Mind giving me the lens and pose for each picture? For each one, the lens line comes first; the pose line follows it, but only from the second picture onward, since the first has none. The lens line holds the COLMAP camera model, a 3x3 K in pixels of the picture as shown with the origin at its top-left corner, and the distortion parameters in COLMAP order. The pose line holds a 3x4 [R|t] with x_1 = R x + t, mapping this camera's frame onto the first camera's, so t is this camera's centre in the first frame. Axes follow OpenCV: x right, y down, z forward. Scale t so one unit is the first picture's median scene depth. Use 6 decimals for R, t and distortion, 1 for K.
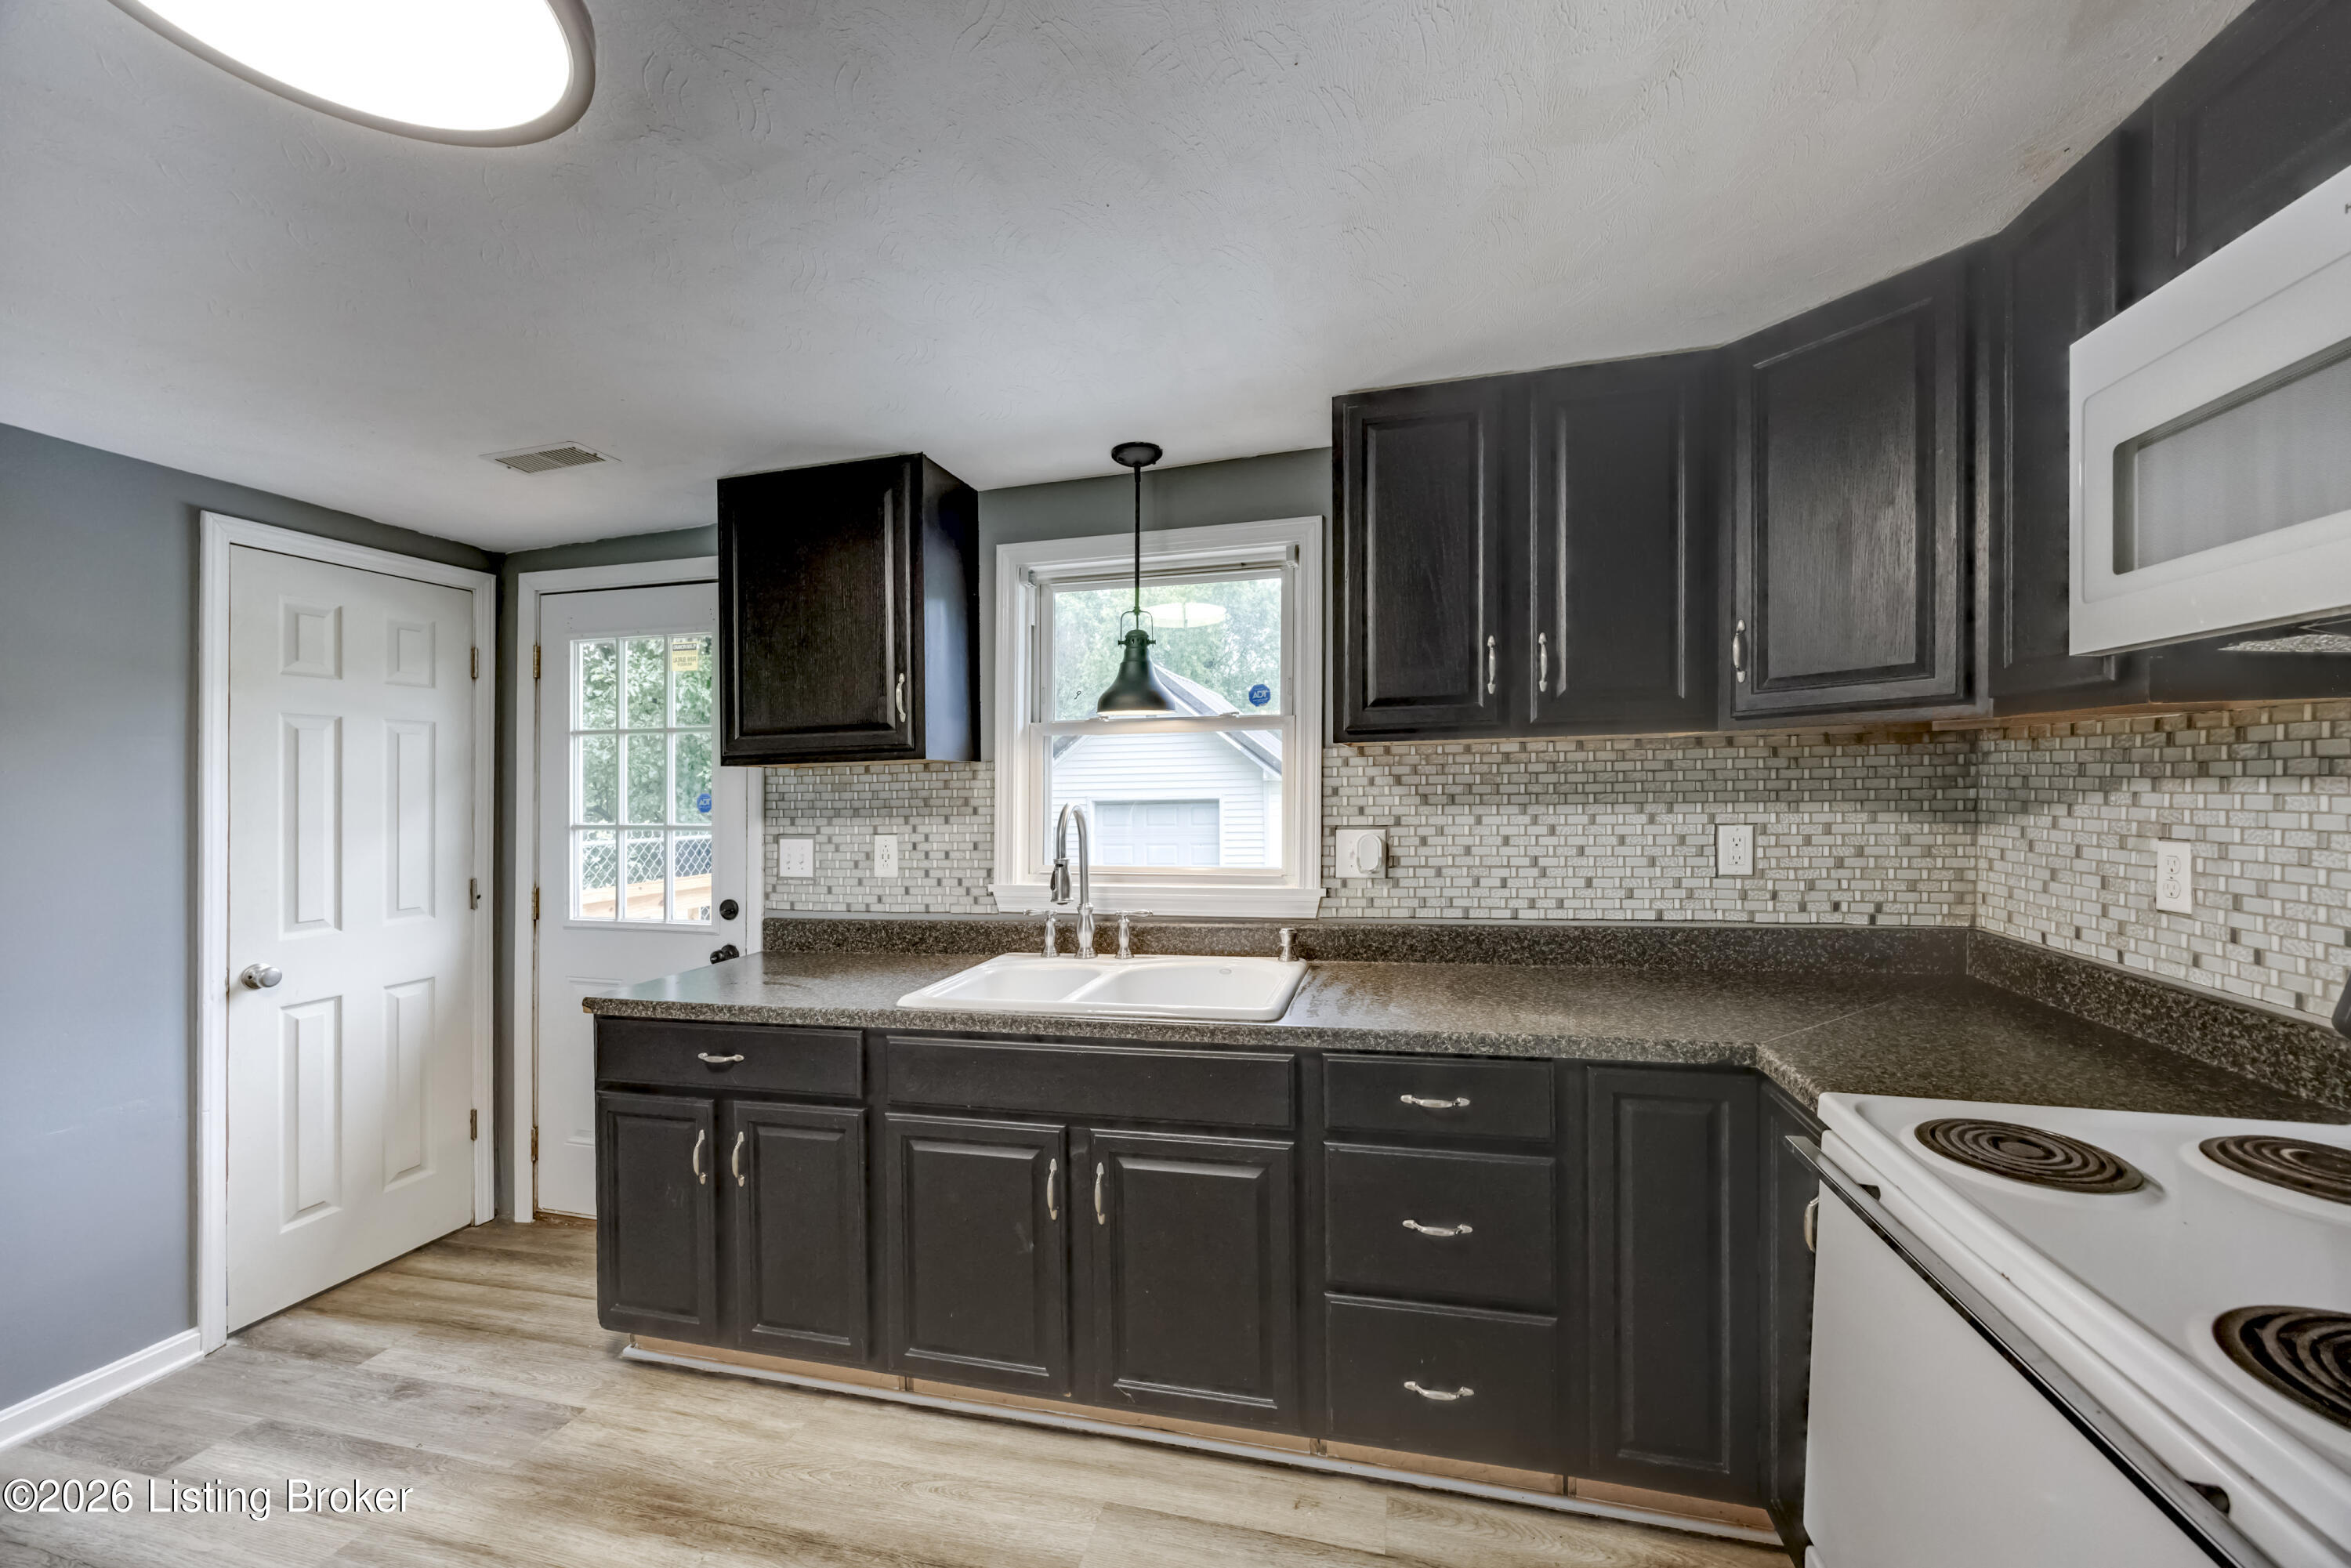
lens RADIAL K [[910.2, 0, 1139.0], [0, 910.2, 791.5], [0, 0, 1]] dist [-0.006979, 0.000594]
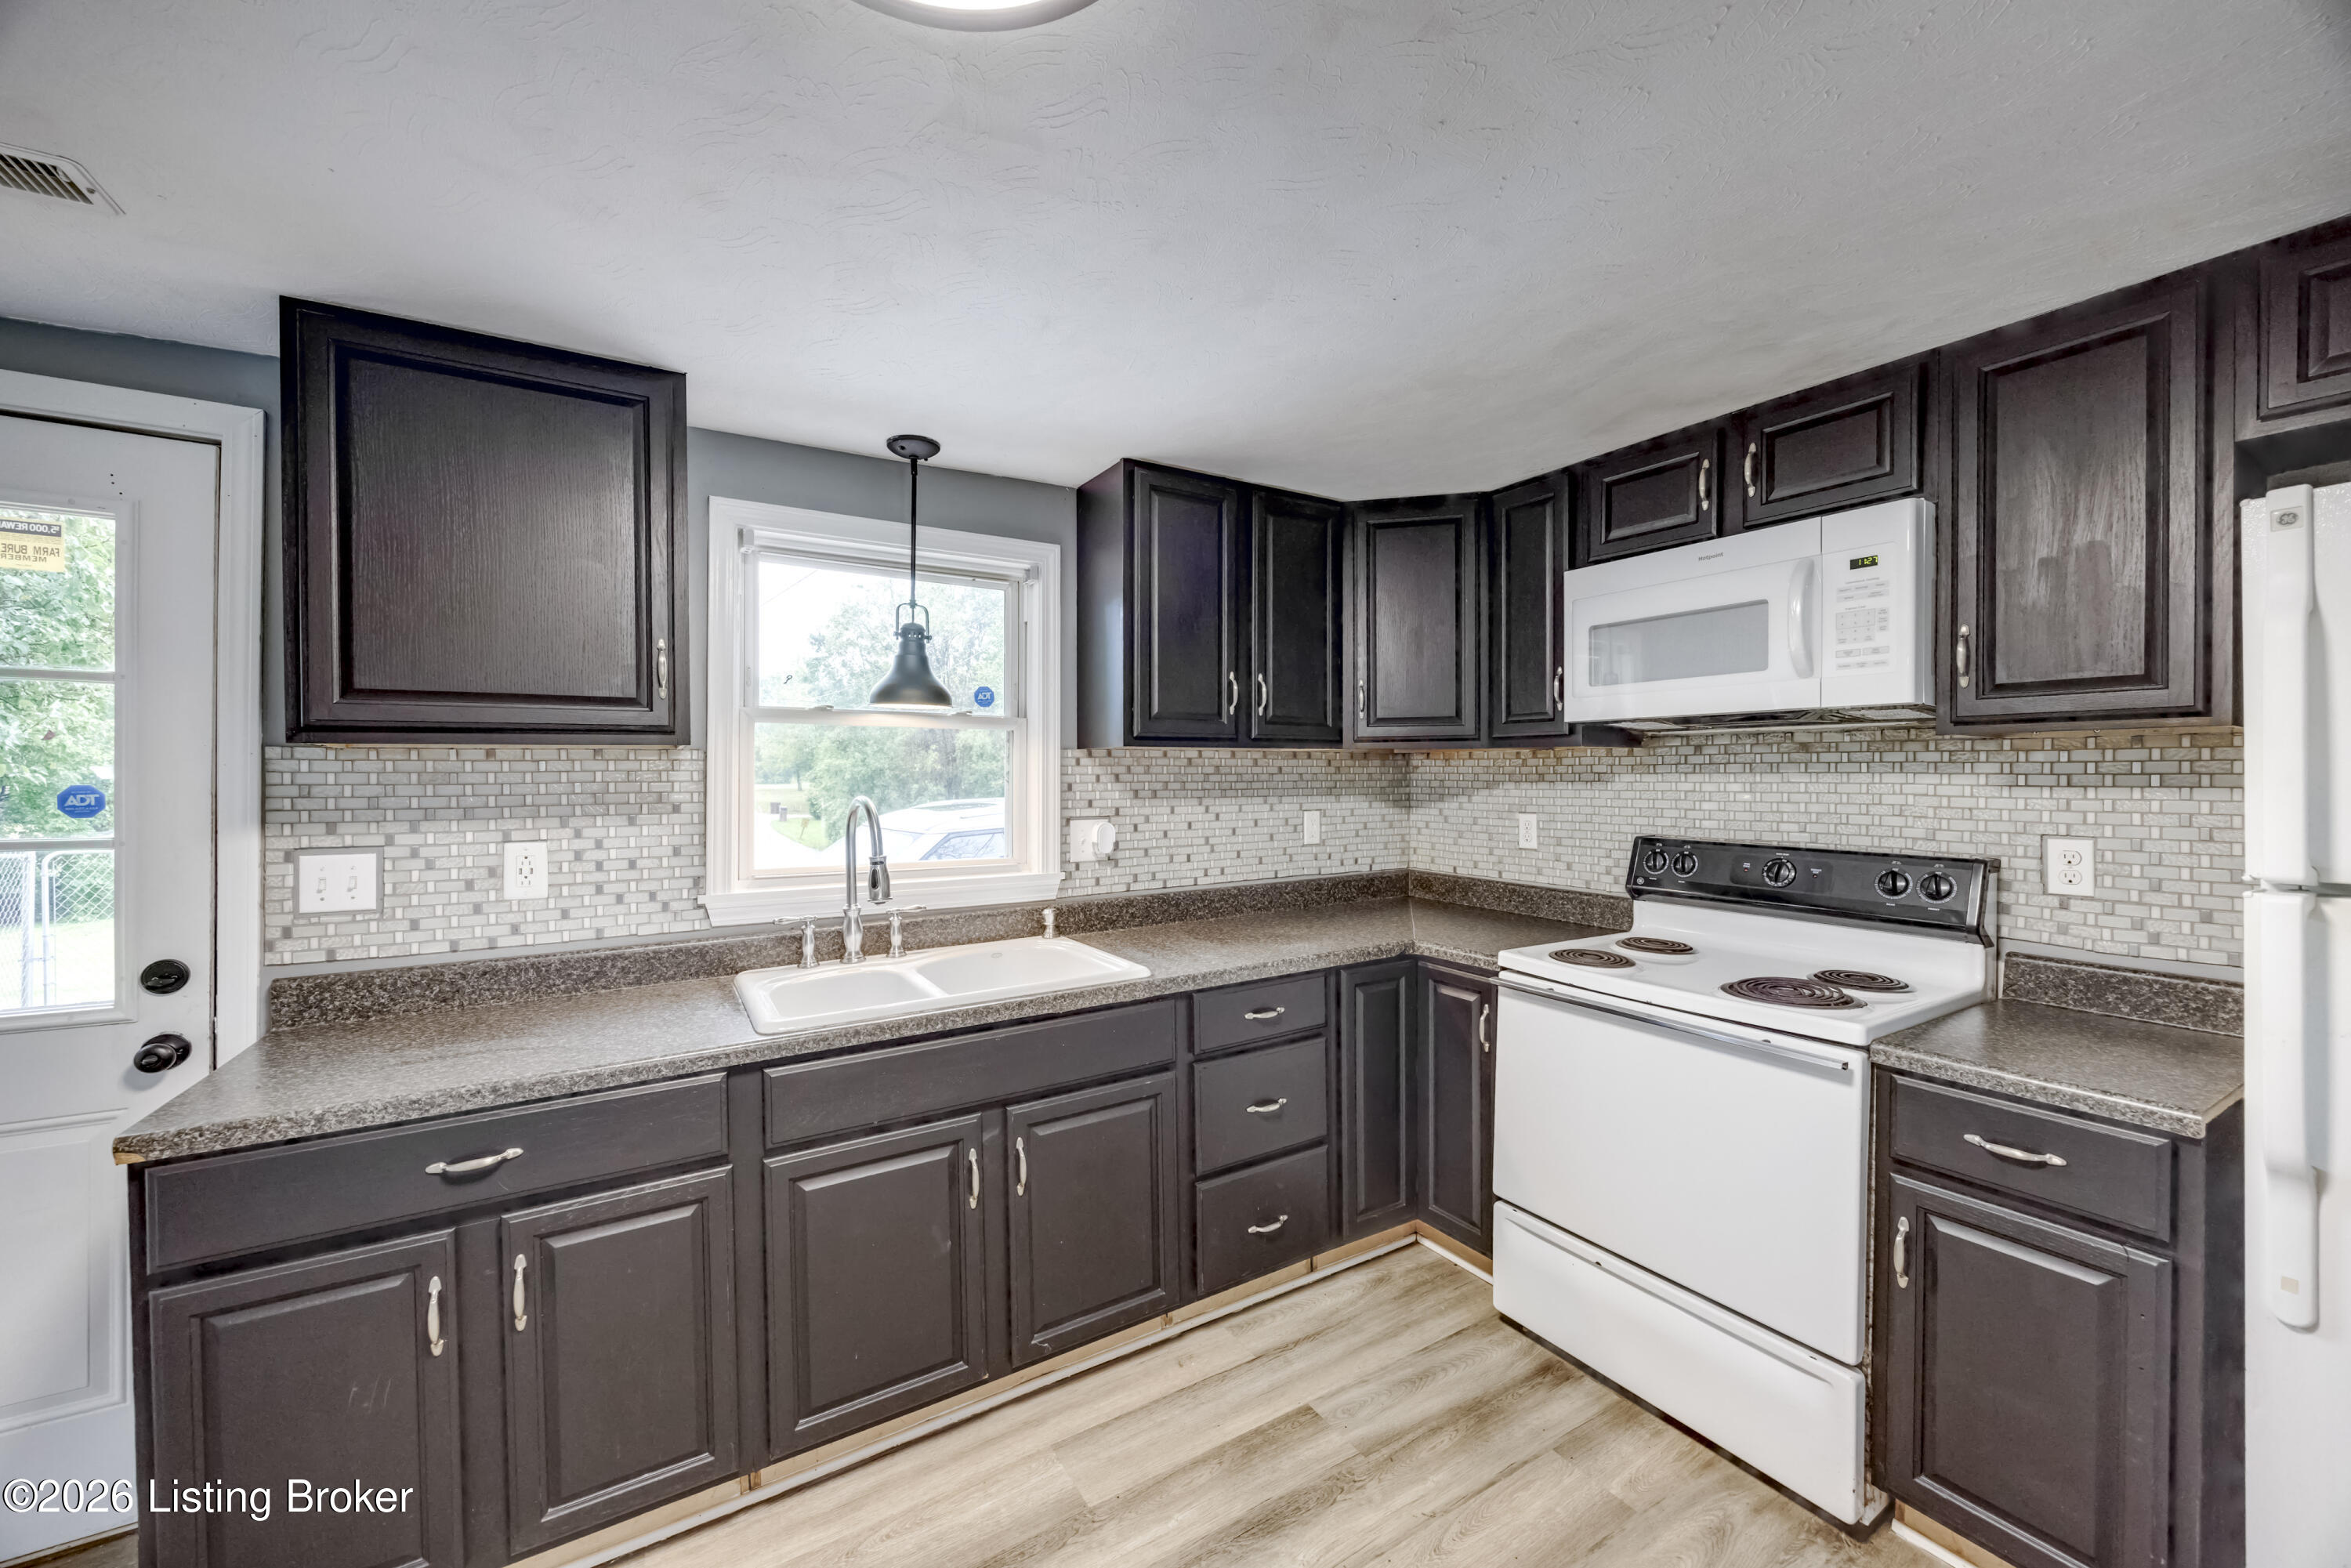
lens RADIAL K [[910.2, 0, 1157.8], [0, 910.2, 791.9], [0, 0, 1]] dist [-0.006979, 0.000594]
pose [[0.689555, 0.001954, 0.724231, -0.549549], [-0.002544, 0.999997, -0.000275, 0.005957], [-0.724229, -0.001653, 0.689557, 0.125728]]
